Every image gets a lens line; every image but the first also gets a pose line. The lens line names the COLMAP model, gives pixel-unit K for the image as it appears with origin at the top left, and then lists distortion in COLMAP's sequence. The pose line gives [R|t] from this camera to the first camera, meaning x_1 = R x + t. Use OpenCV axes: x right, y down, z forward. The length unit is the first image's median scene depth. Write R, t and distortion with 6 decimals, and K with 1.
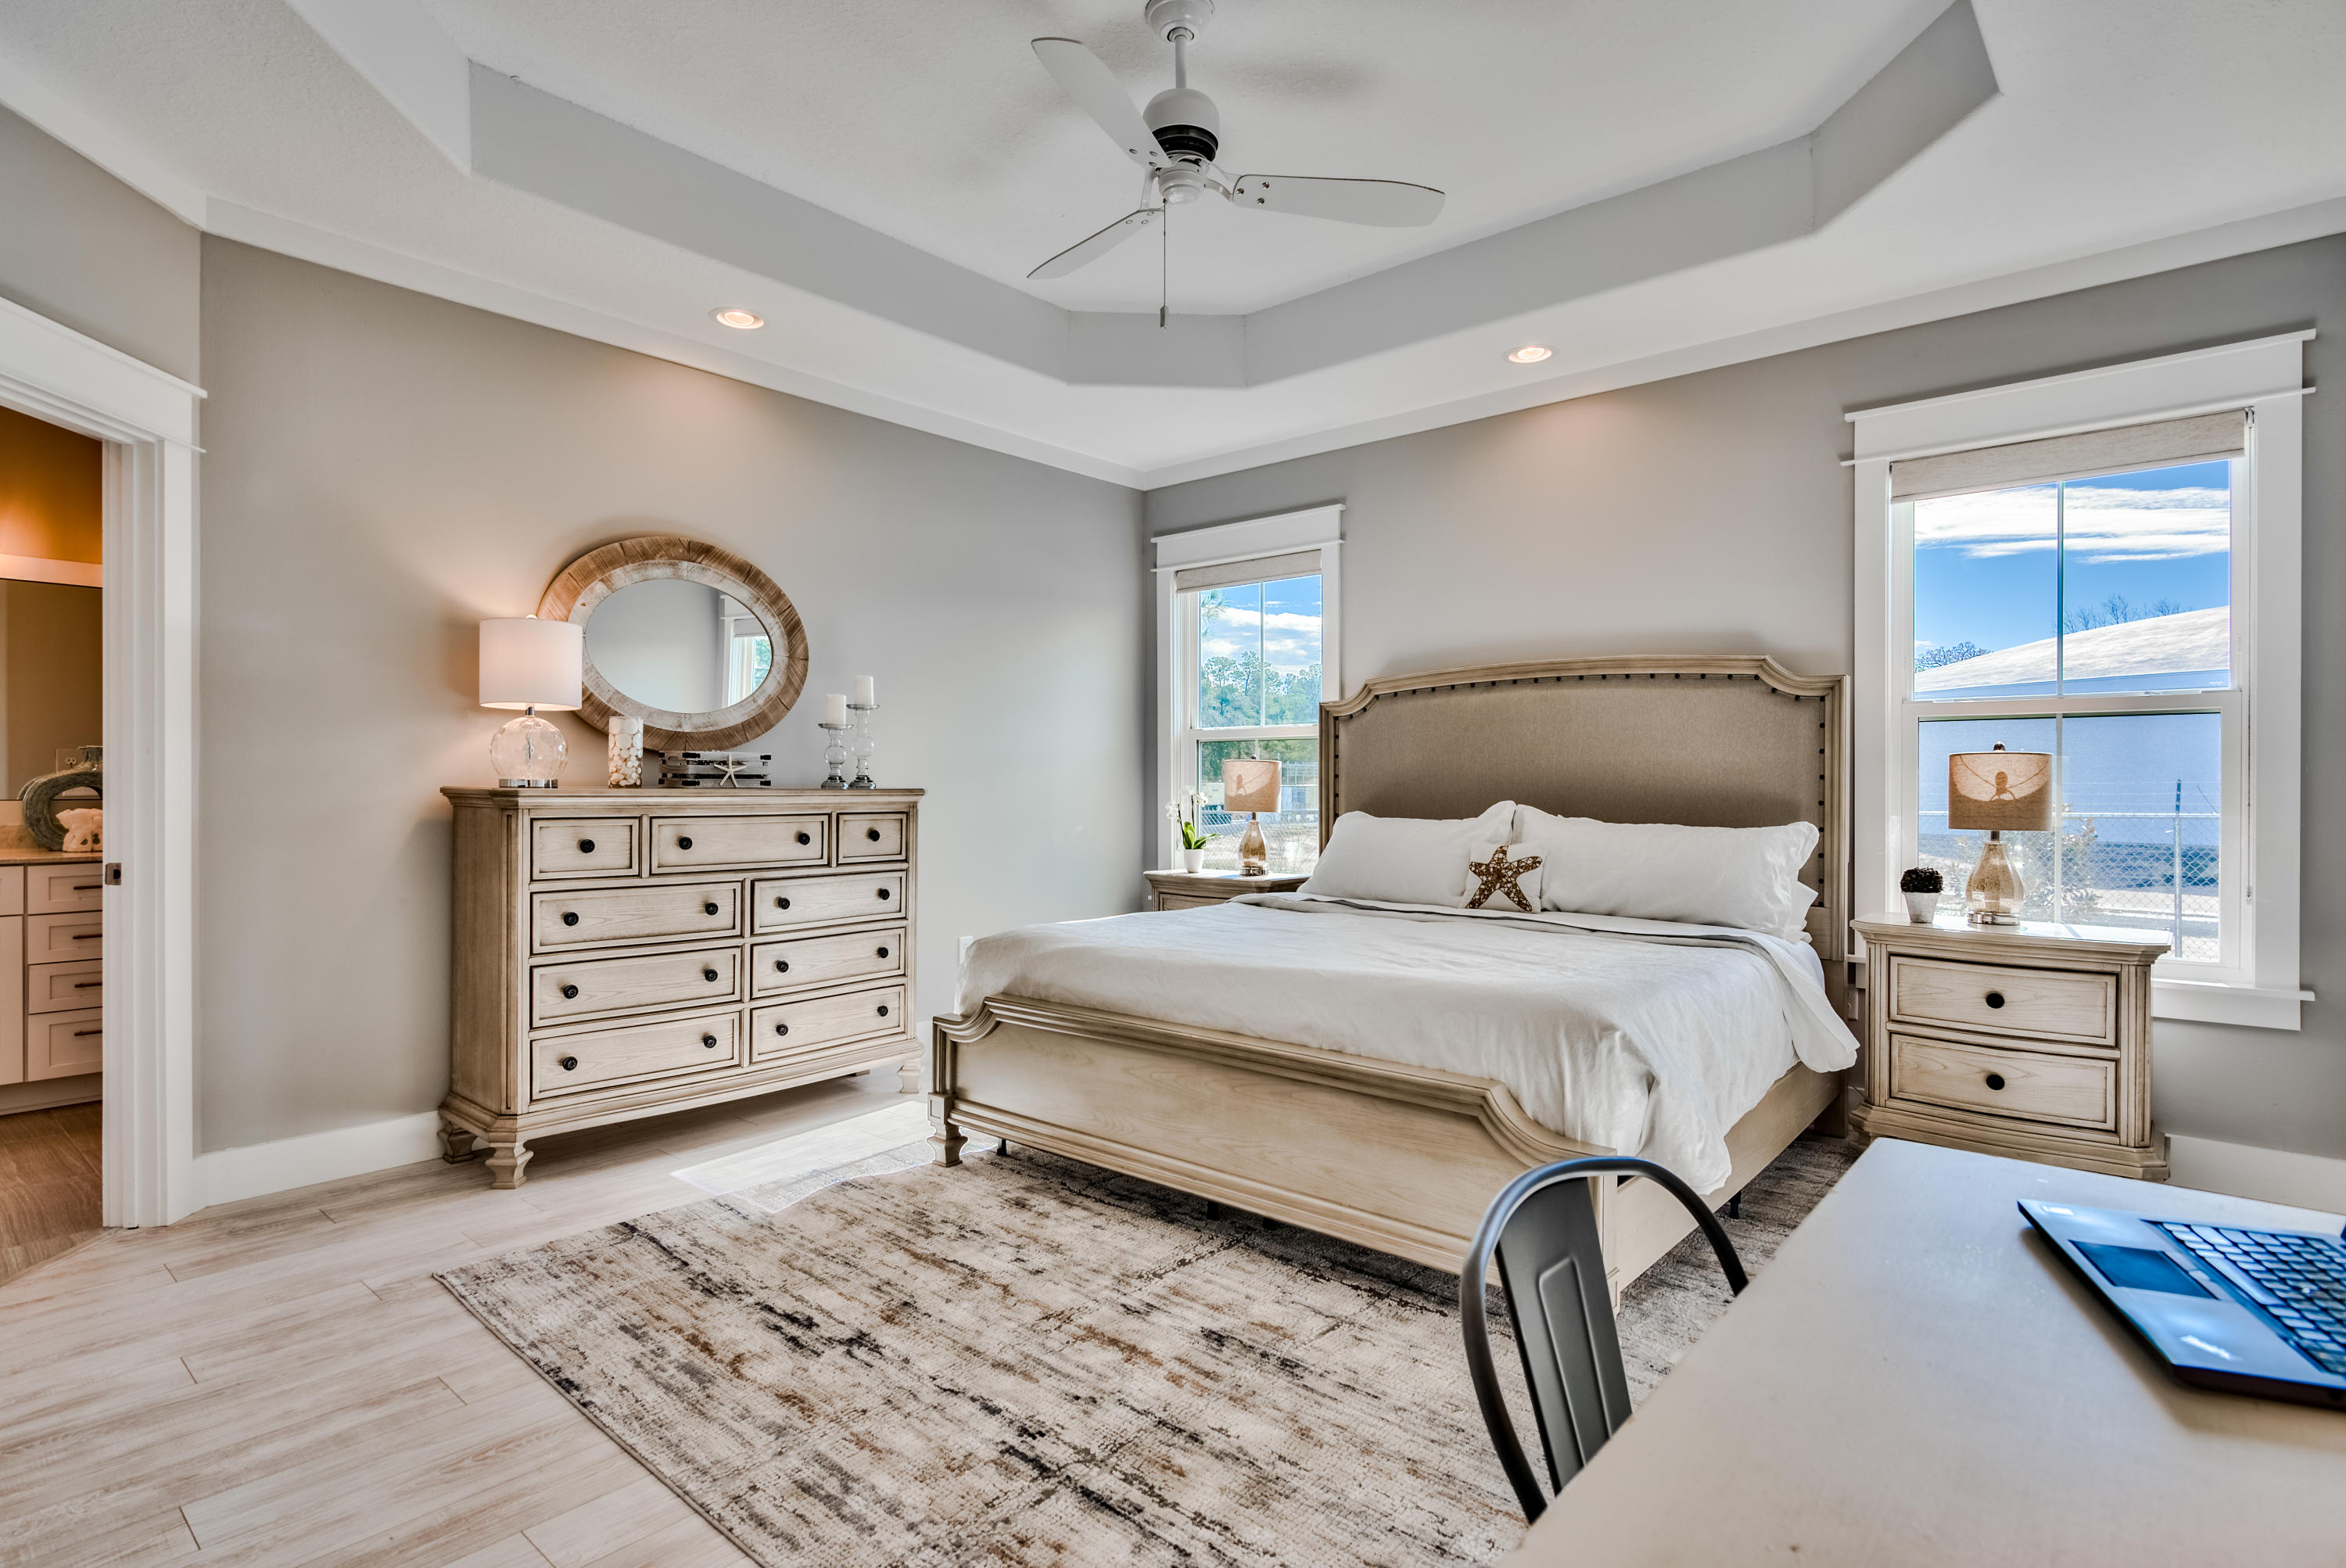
lens RADIAL K [[1181.2, 0, 1161.1], [0, 1181.2, 788.0], [0, 0, 1]] dist [-0.001970, -0.000473]
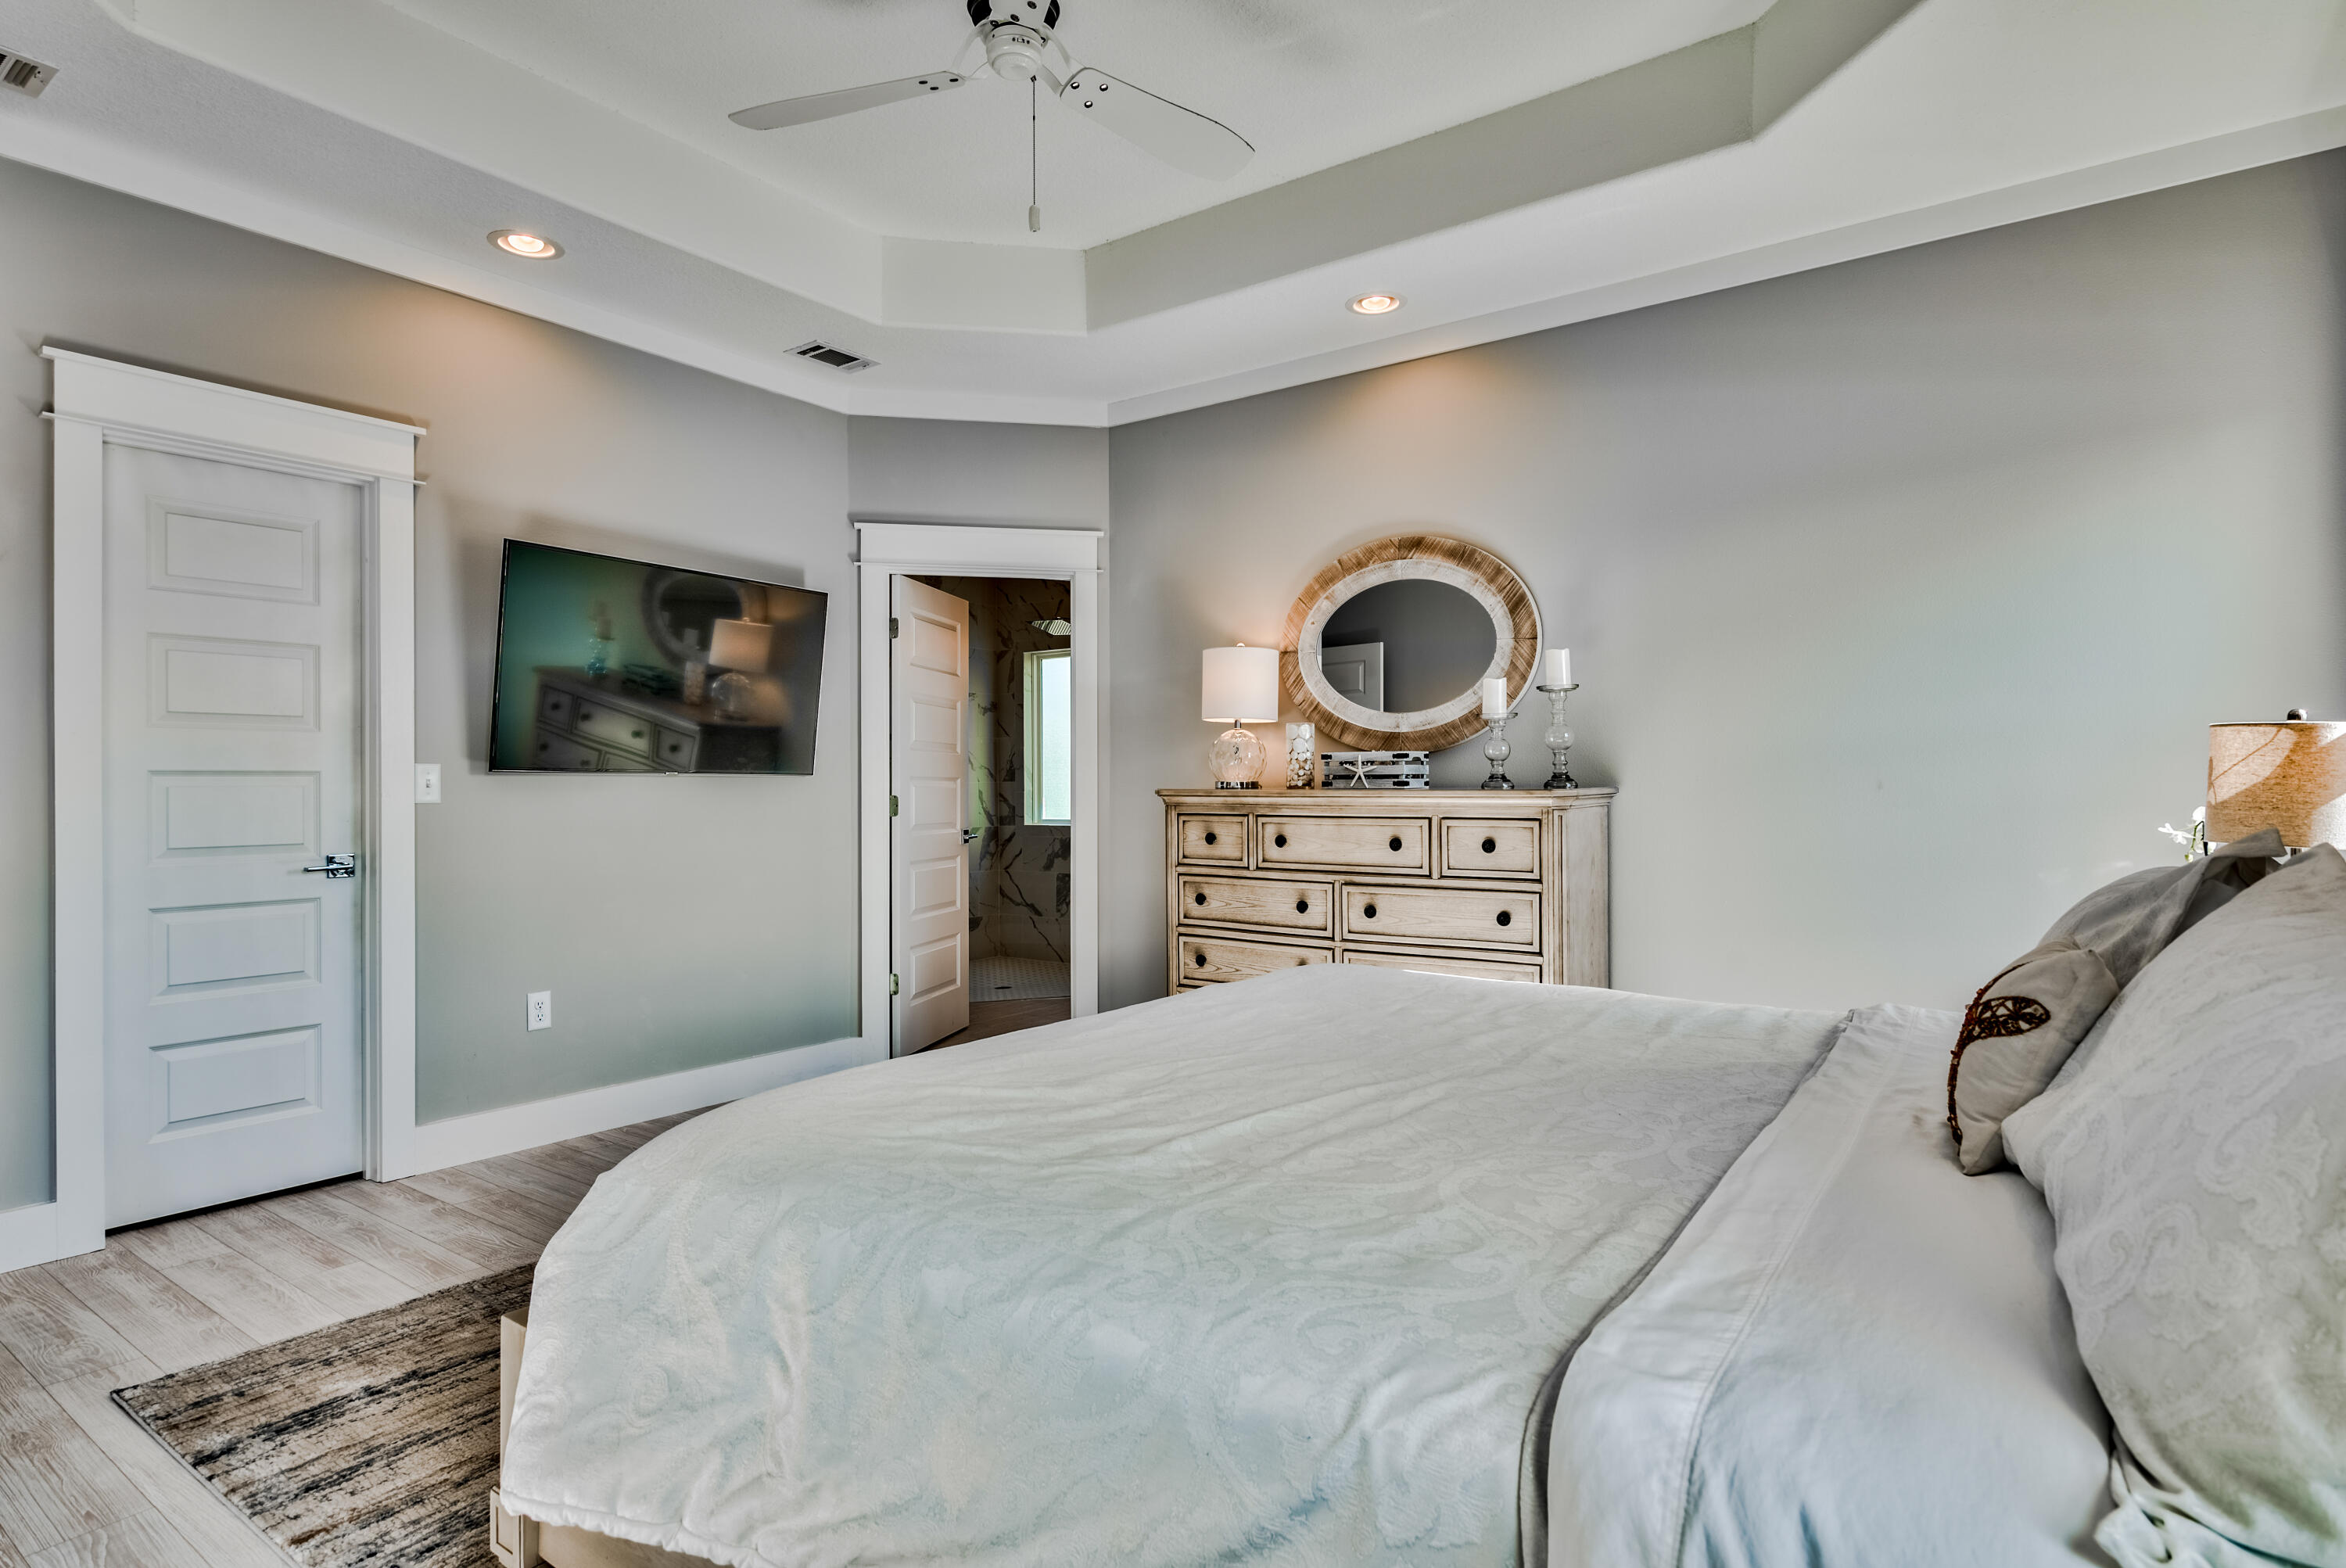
lens RADIAL K [[1215.8, 0, 1131.1], [0, 1215.8, 780.6], [0, 0, 1]] dist [-0.000561, 0.000089]
pose [[0.081013, -0.006404, -0.996692, 0.624280], [-0.001839, 0.999977, -0.006575, 0.000373], [0.996711, 0.002365, 0.081000, 0.728842]]
